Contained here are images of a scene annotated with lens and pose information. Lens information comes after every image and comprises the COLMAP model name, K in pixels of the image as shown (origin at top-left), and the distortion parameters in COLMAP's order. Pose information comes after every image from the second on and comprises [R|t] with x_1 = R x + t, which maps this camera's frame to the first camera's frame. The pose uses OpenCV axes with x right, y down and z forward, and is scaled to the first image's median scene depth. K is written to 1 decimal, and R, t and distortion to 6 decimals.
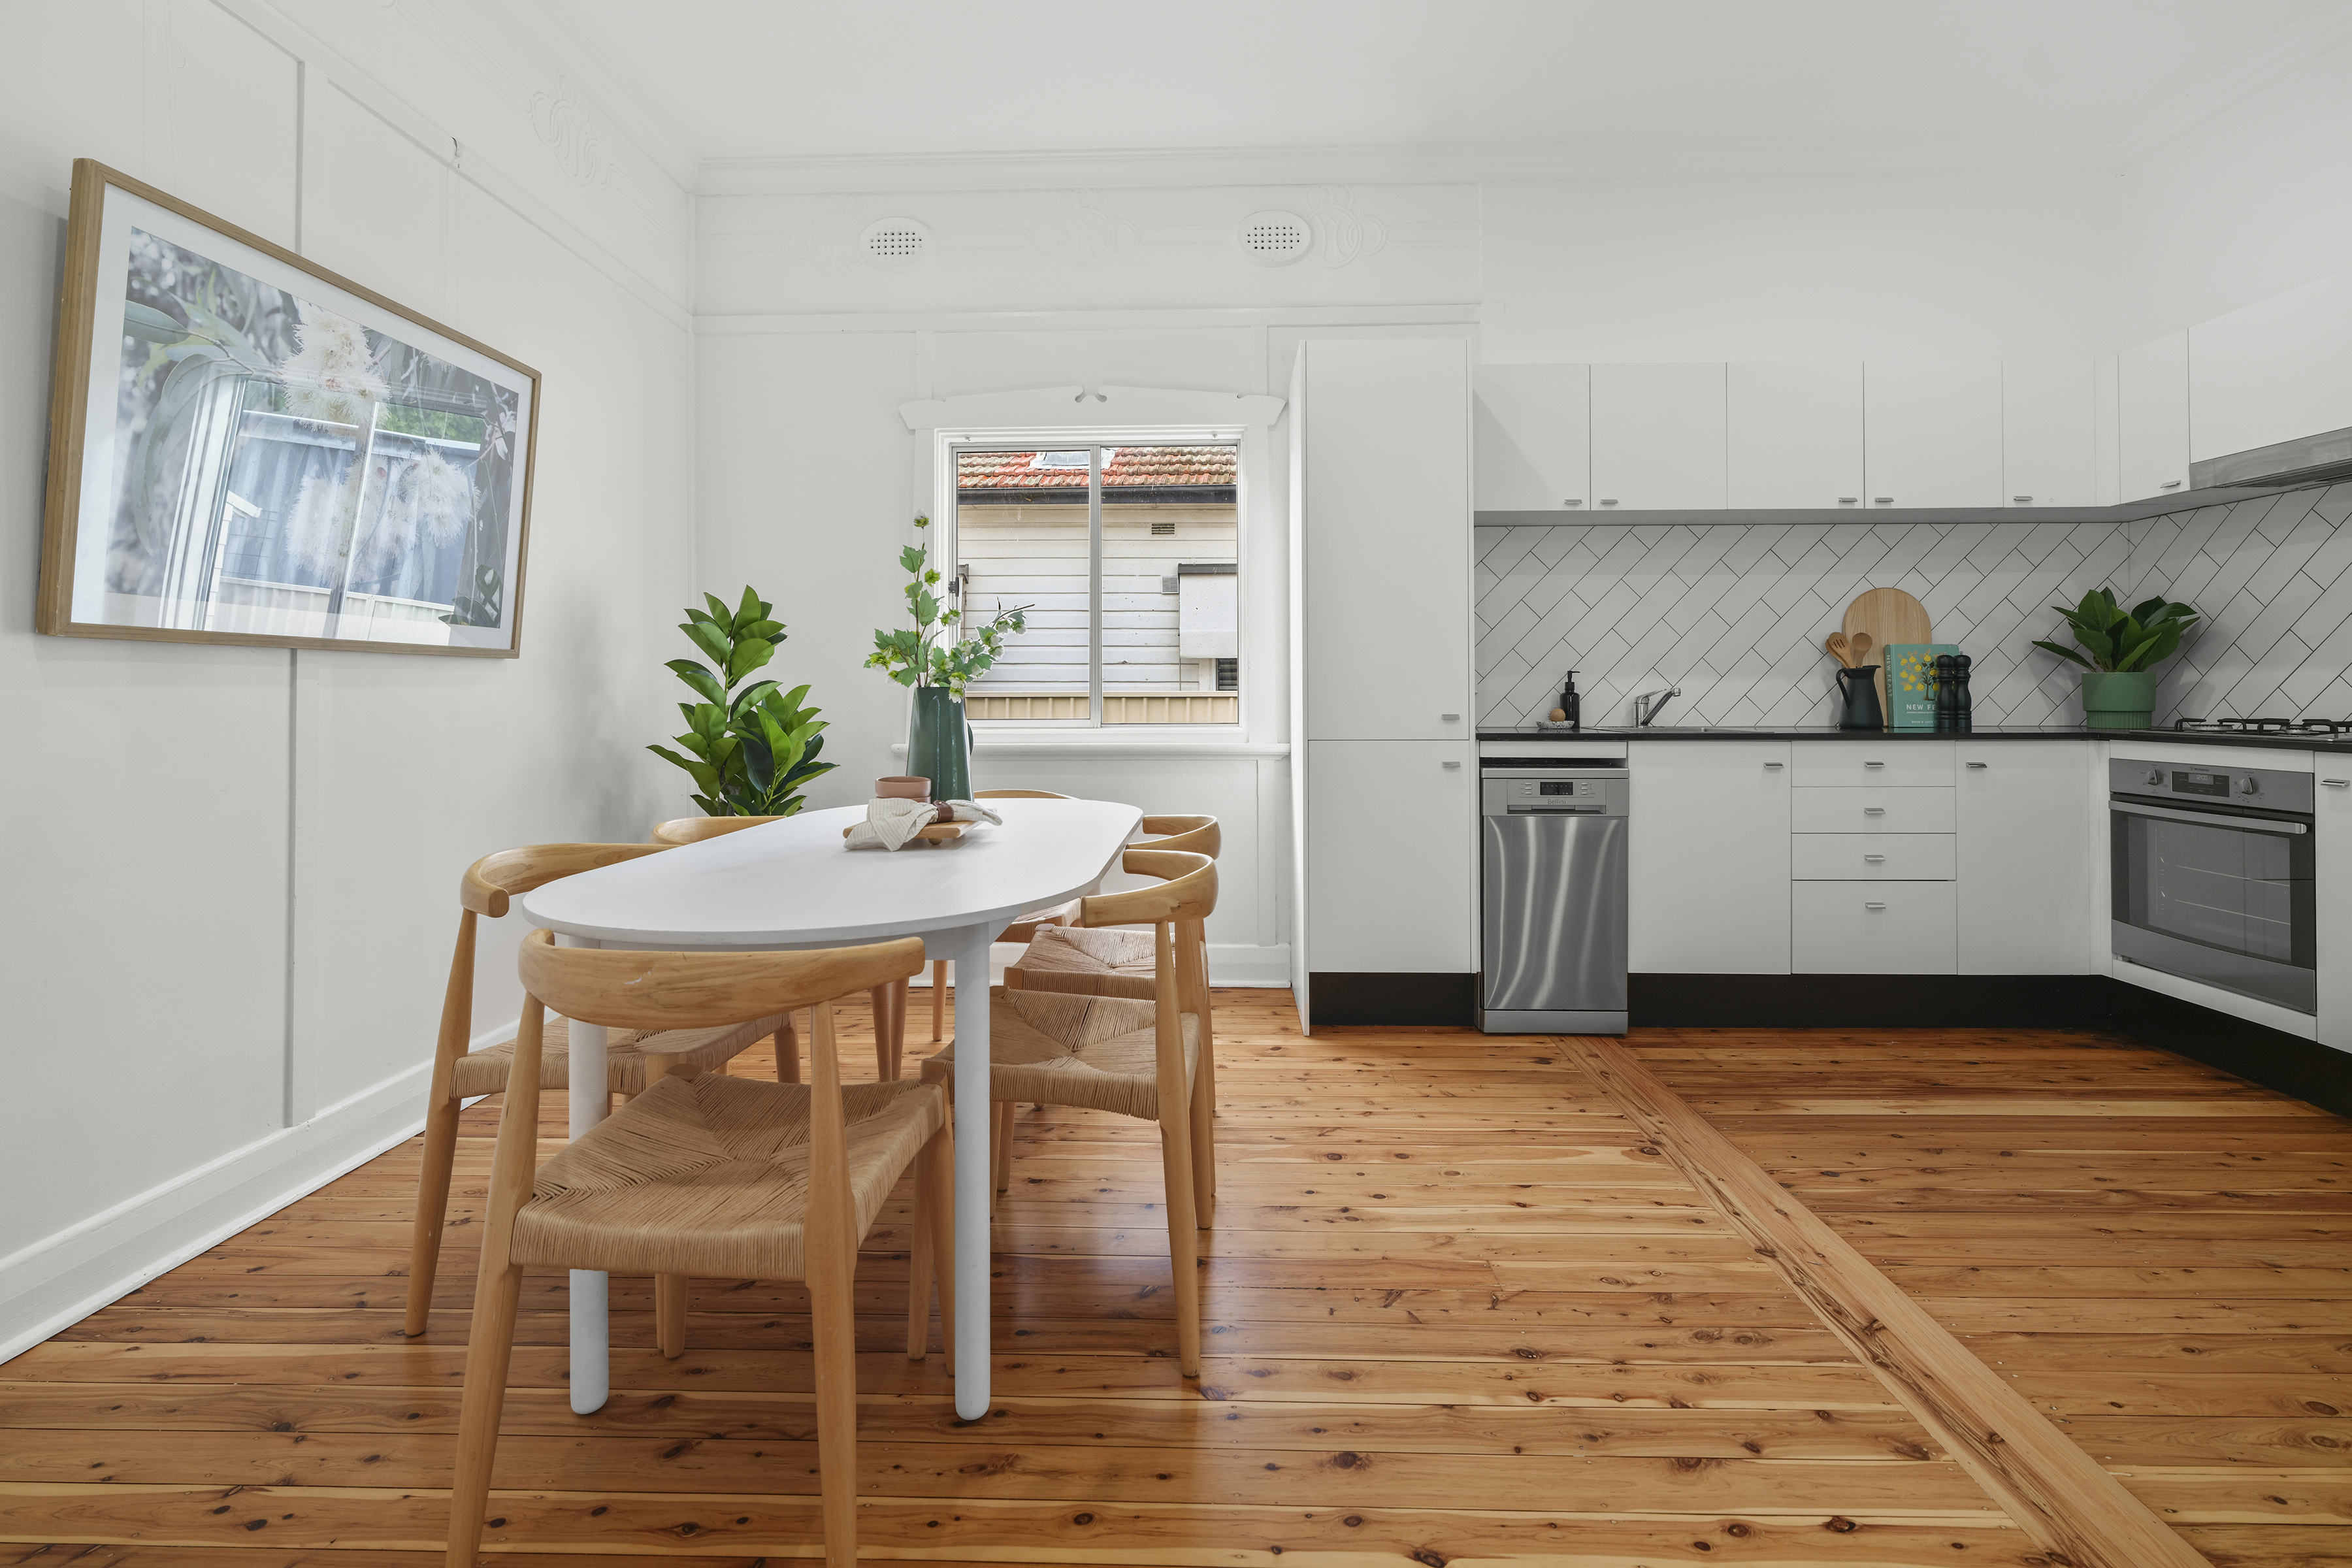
lens RADIAL K [[1074.6, 0, 1182.4], [0, 1074.6, 670.9], [0, 0, 1]] dist [0.000218, 0.000071]
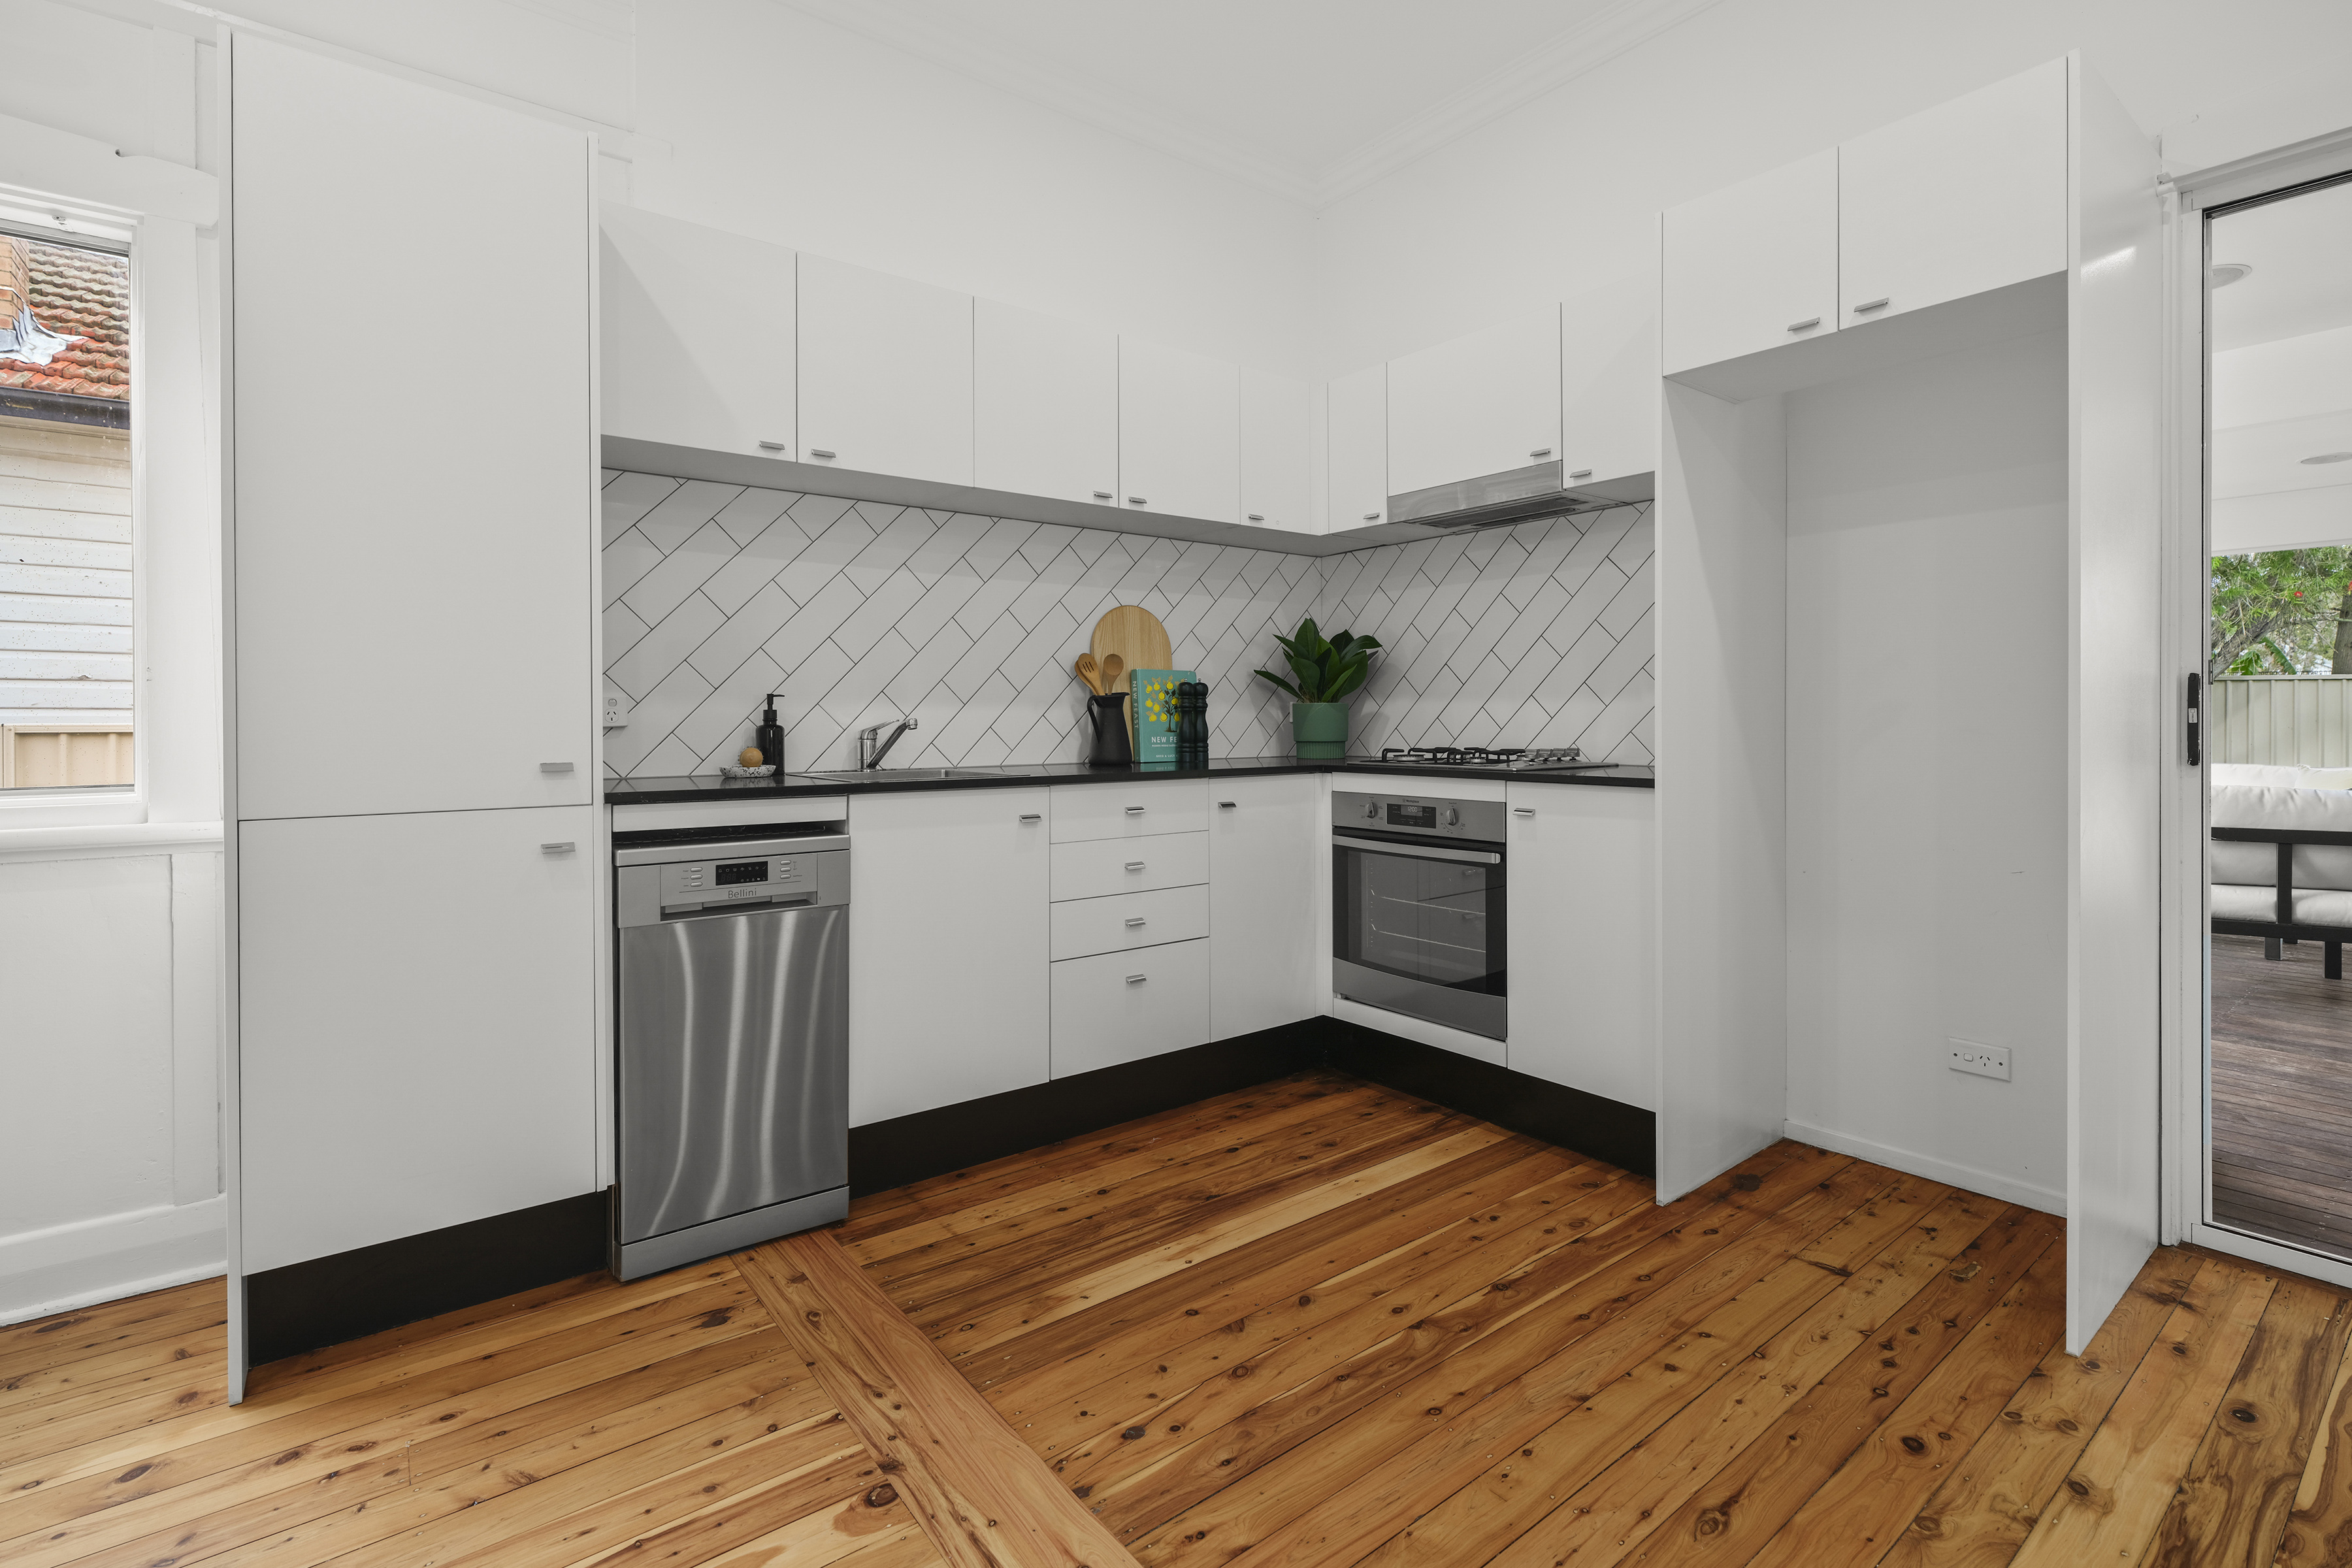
lens RADIAL K [[1088.3, 0, 1186.7], [0, 1088.3, 746.1], [0, 0, 1]] dist [-0.000536, 0.000124]
pose [[0.772520, -0.015876, 0.634792, 0.139412], [-0.010212, 0.999247, 0.037419, 0.005444], [-0.634909, -0.035390, 0.771776, 0.324347]]
